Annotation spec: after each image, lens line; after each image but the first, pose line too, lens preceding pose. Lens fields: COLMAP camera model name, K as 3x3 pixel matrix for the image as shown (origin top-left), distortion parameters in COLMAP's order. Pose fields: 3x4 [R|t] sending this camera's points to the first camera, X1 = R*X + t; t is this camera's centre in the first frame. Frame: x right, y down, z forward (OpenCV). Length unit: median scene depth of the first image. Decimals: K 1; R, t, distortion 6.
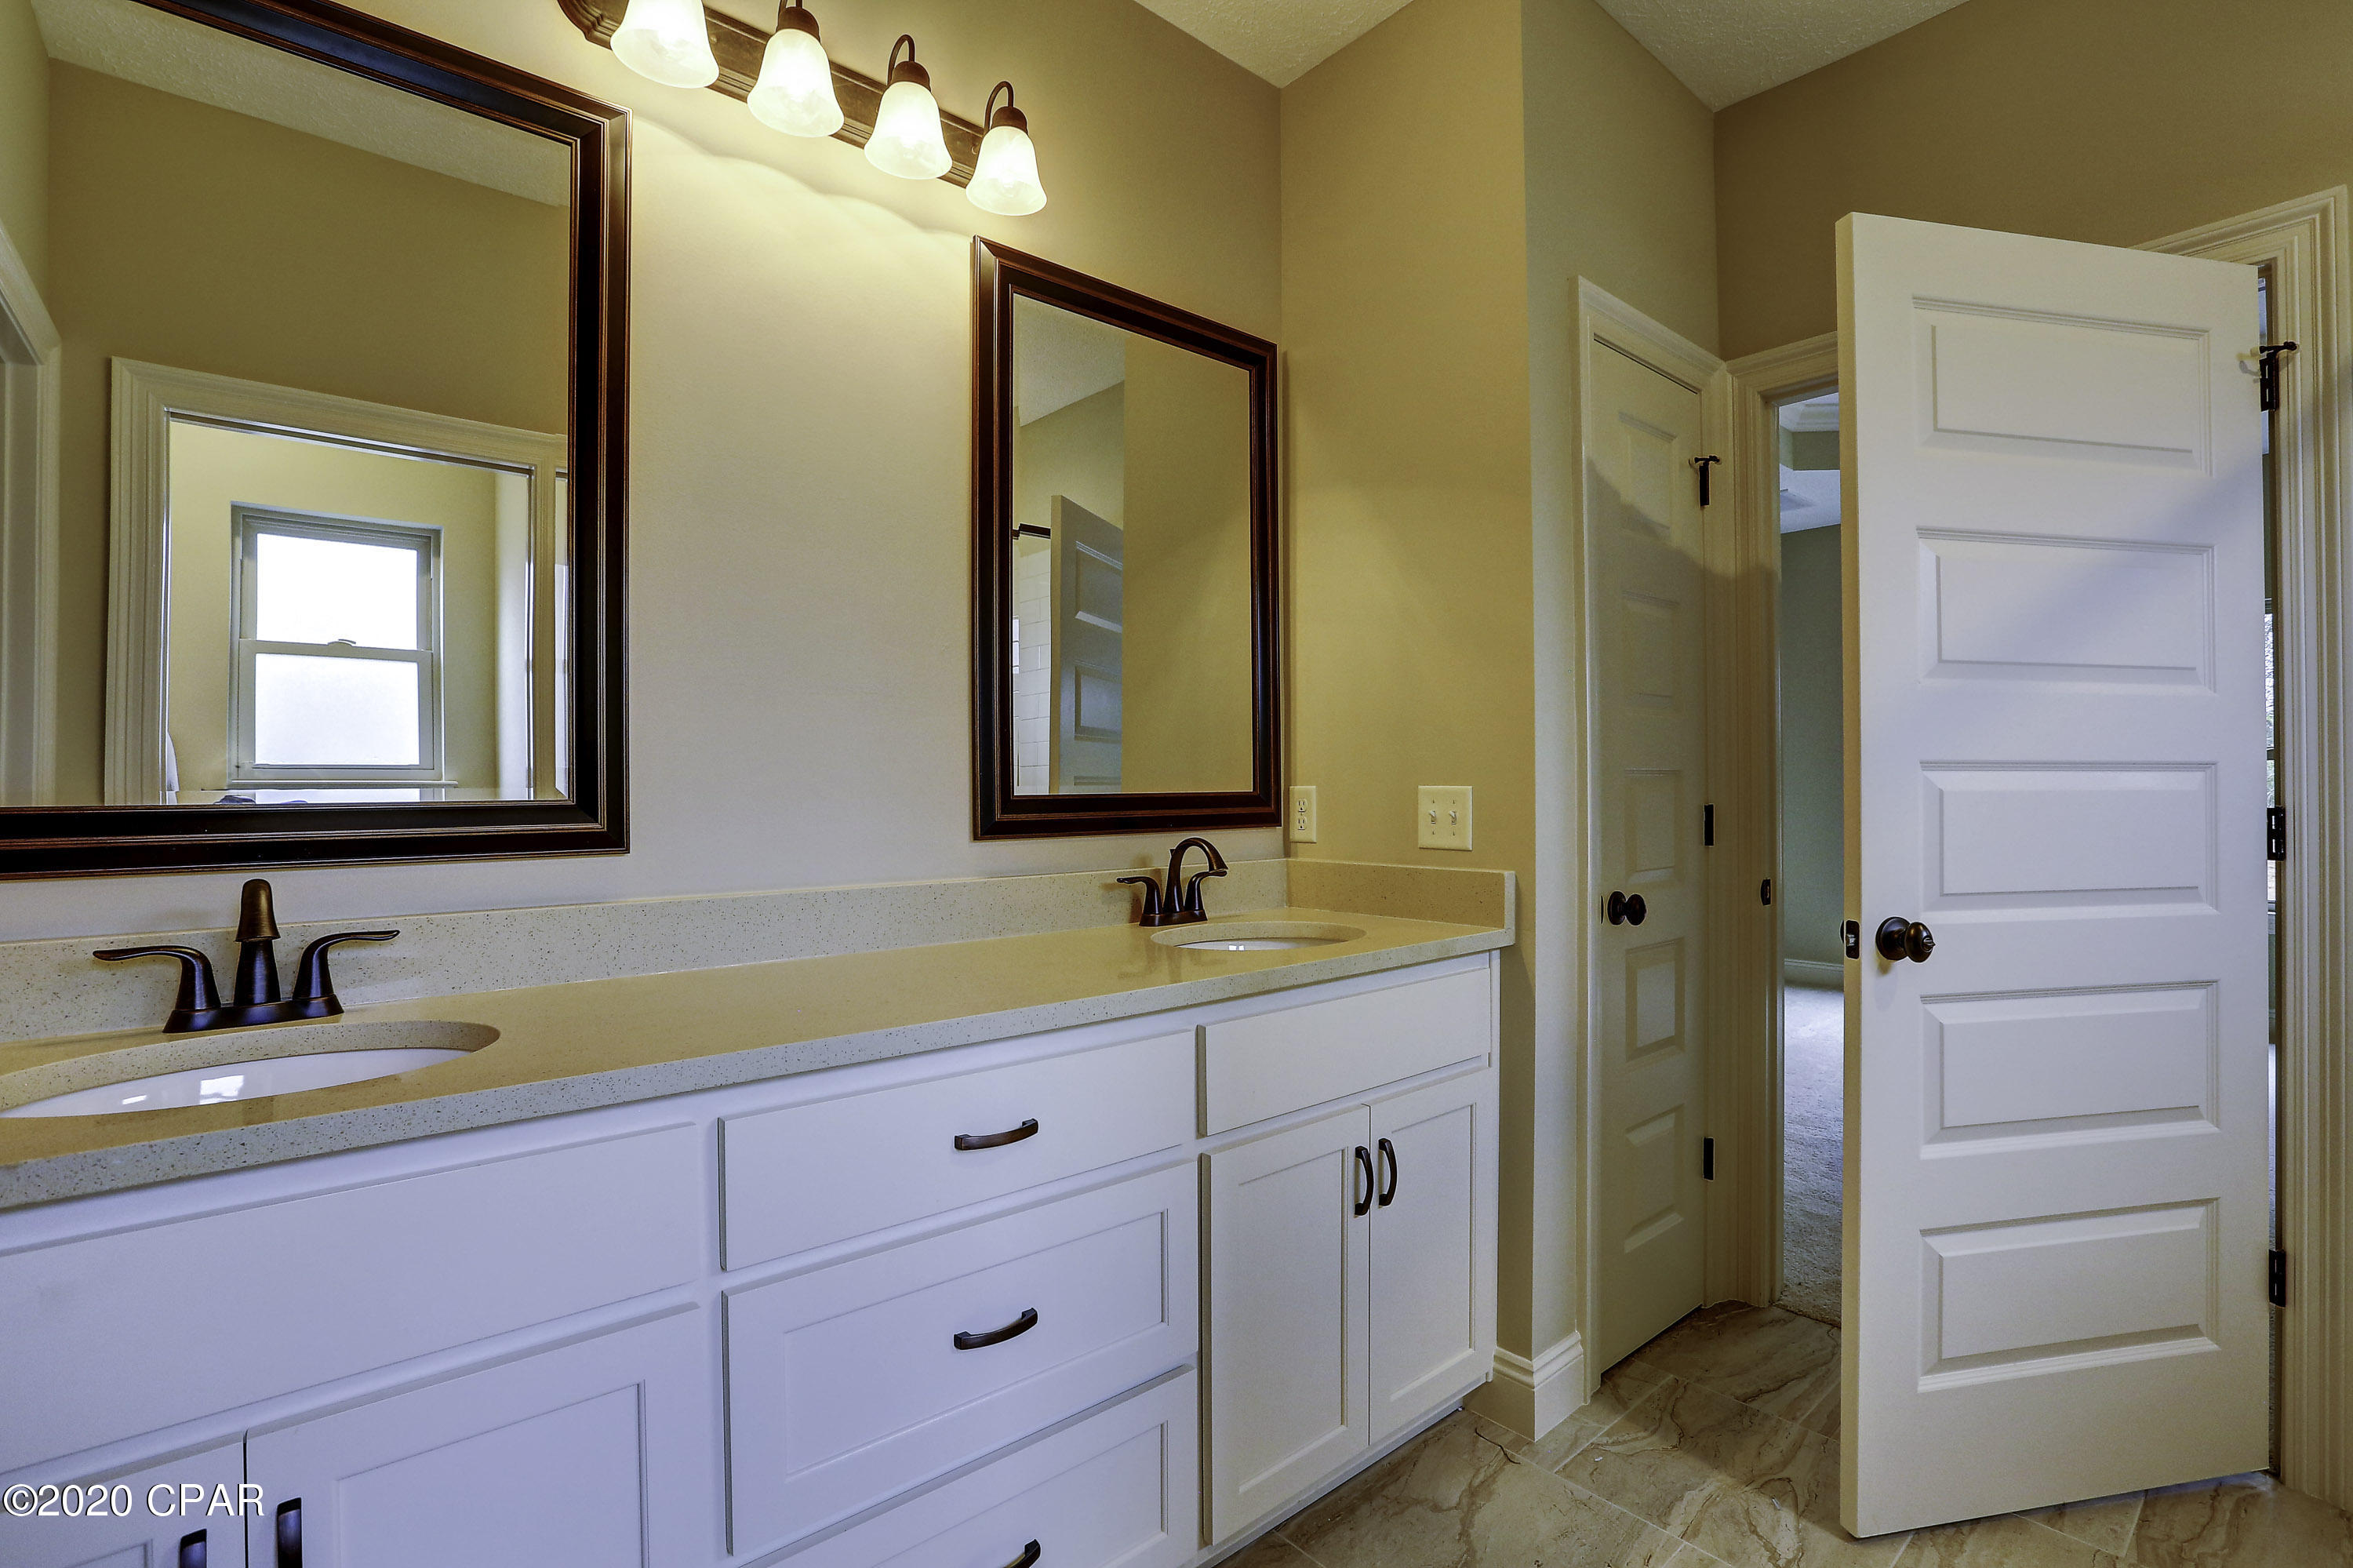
lens RADIAL K [[1077.2, 0, 1192.0], [0, 1077.2, 781.1], [0, 0, 1]] dist [-0.052102, 0.018346]
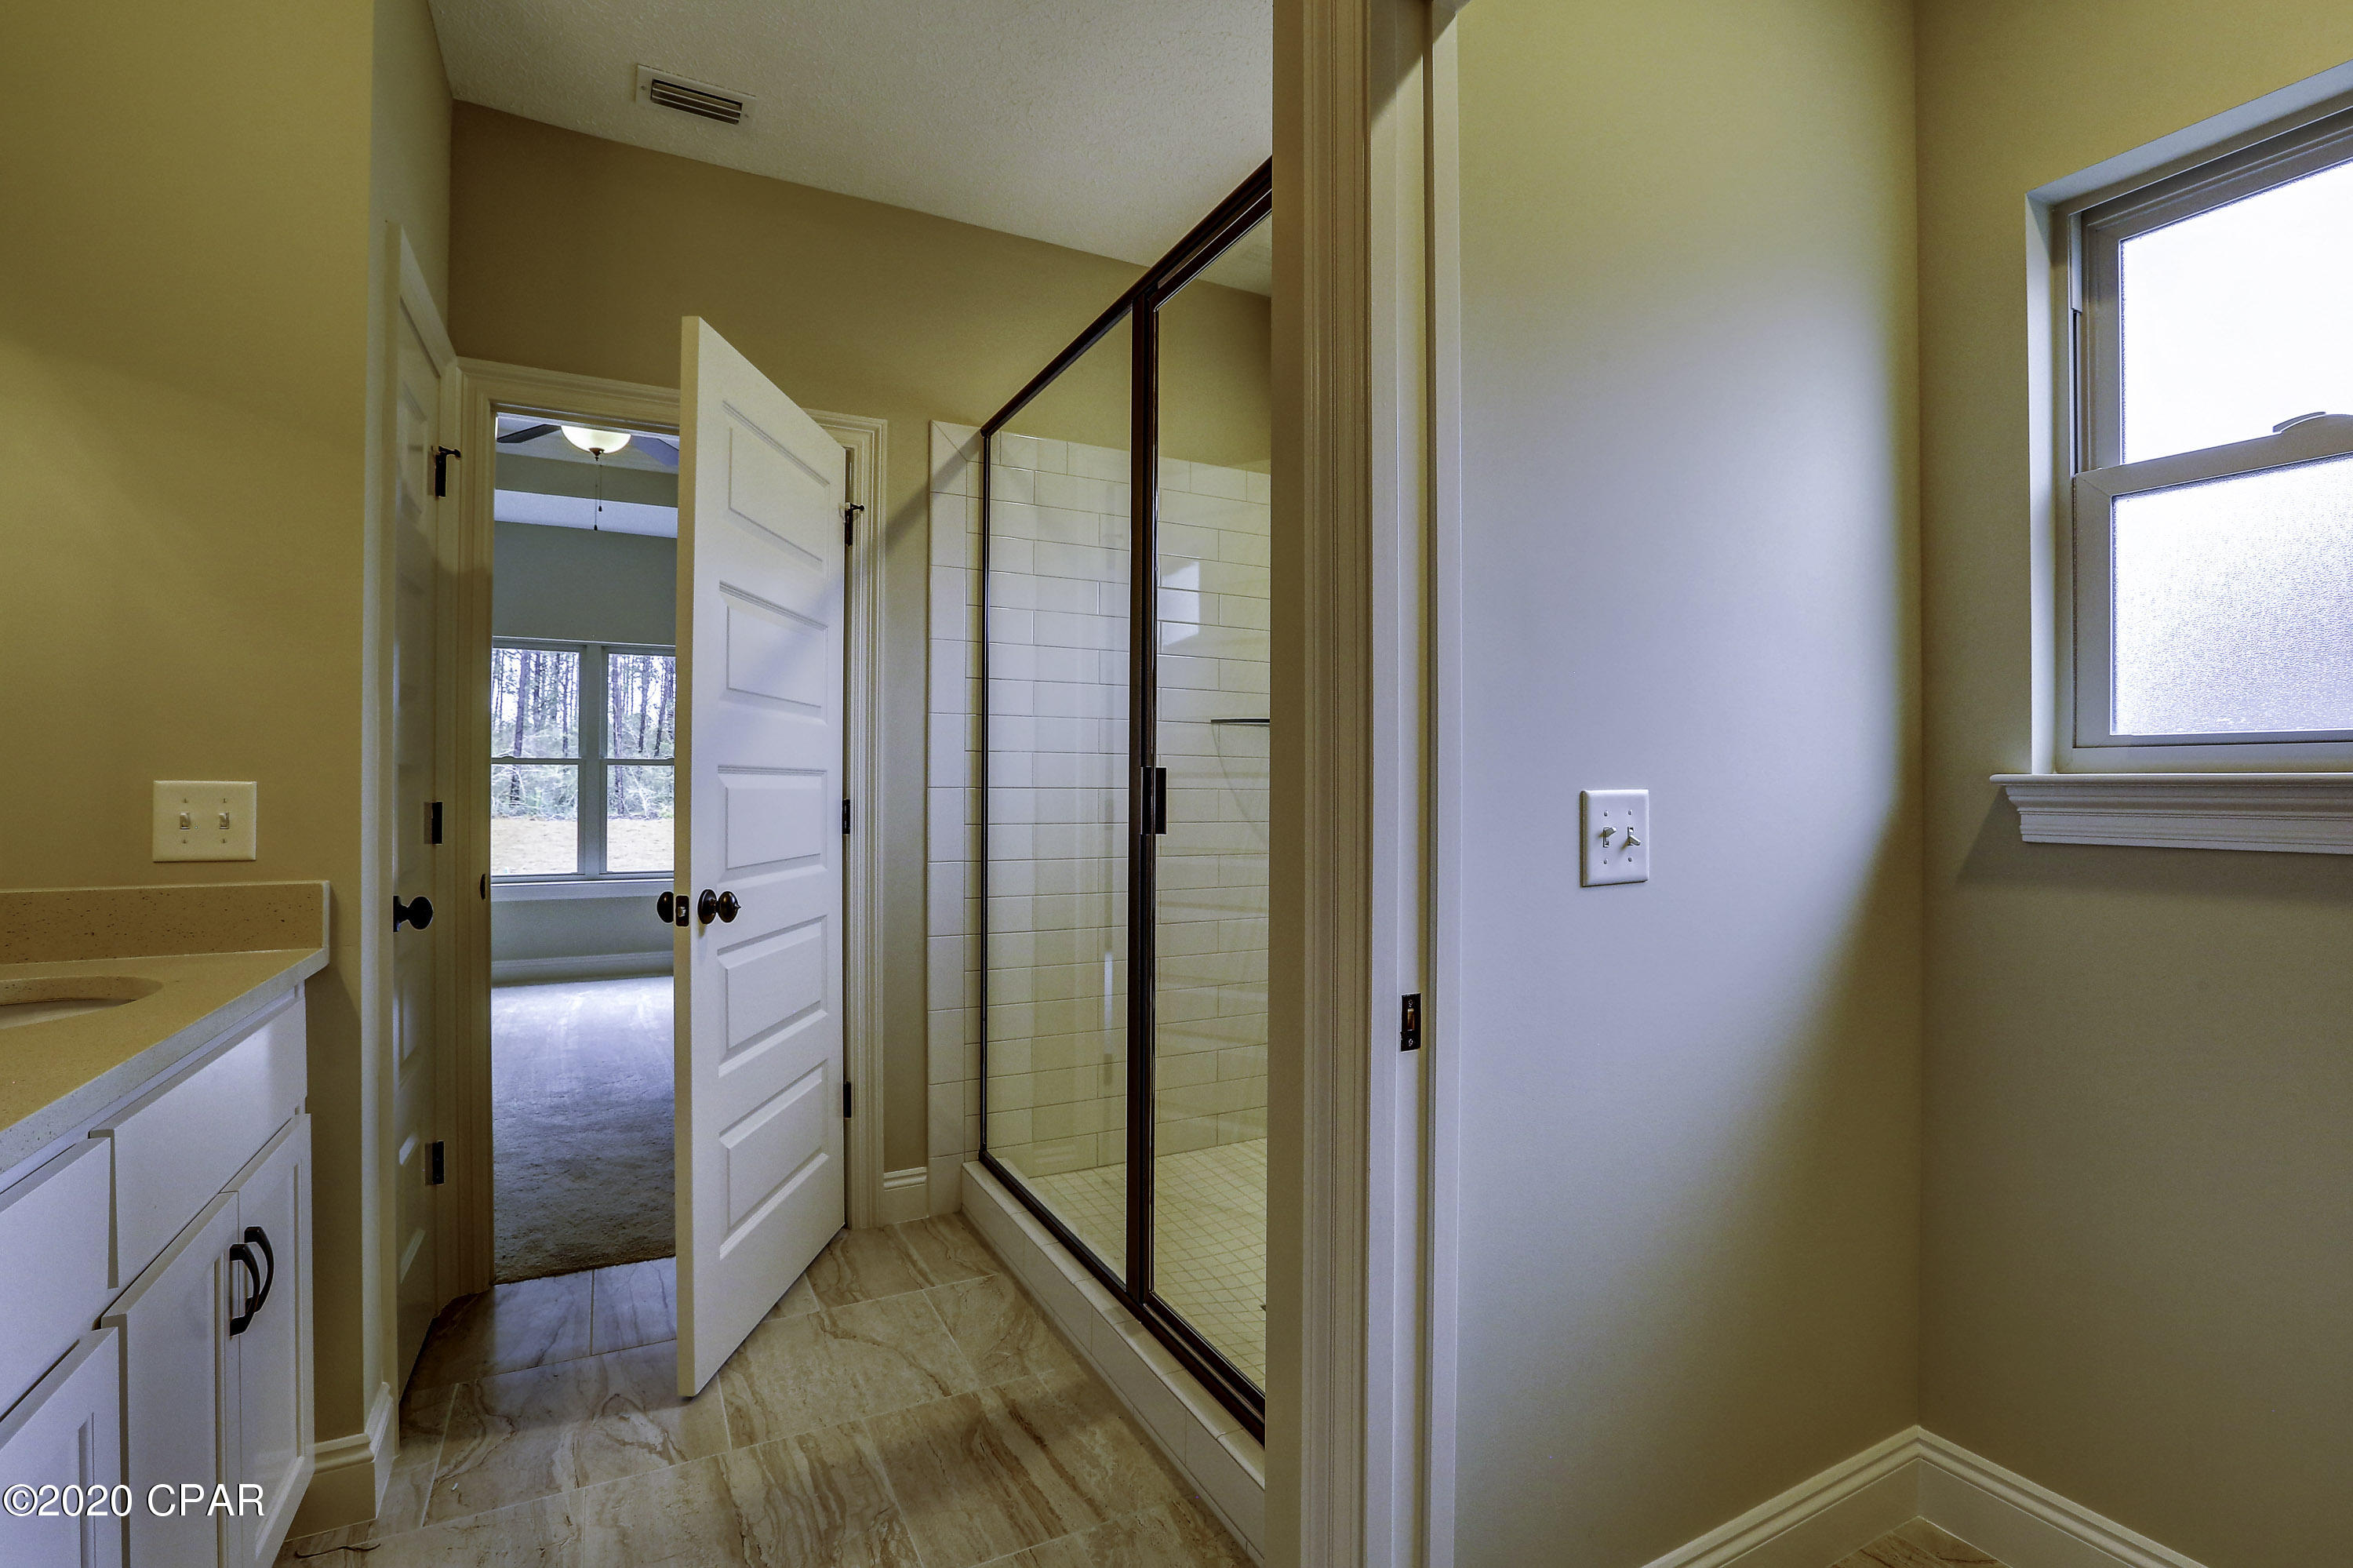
lens RADIAL K [[1077.2, 0, 1175.2], [0, 1077.2, 777.4], [0, 0, 1]] dist [-0.052102, 0.018346]
pose [[0.224024, 0.011387, 0.974517, -0.415230], [-0.011424, 0.999894, -0.009057, 0.000975], [-0.974517, -0.009104, 0.224131, 0.161852]]
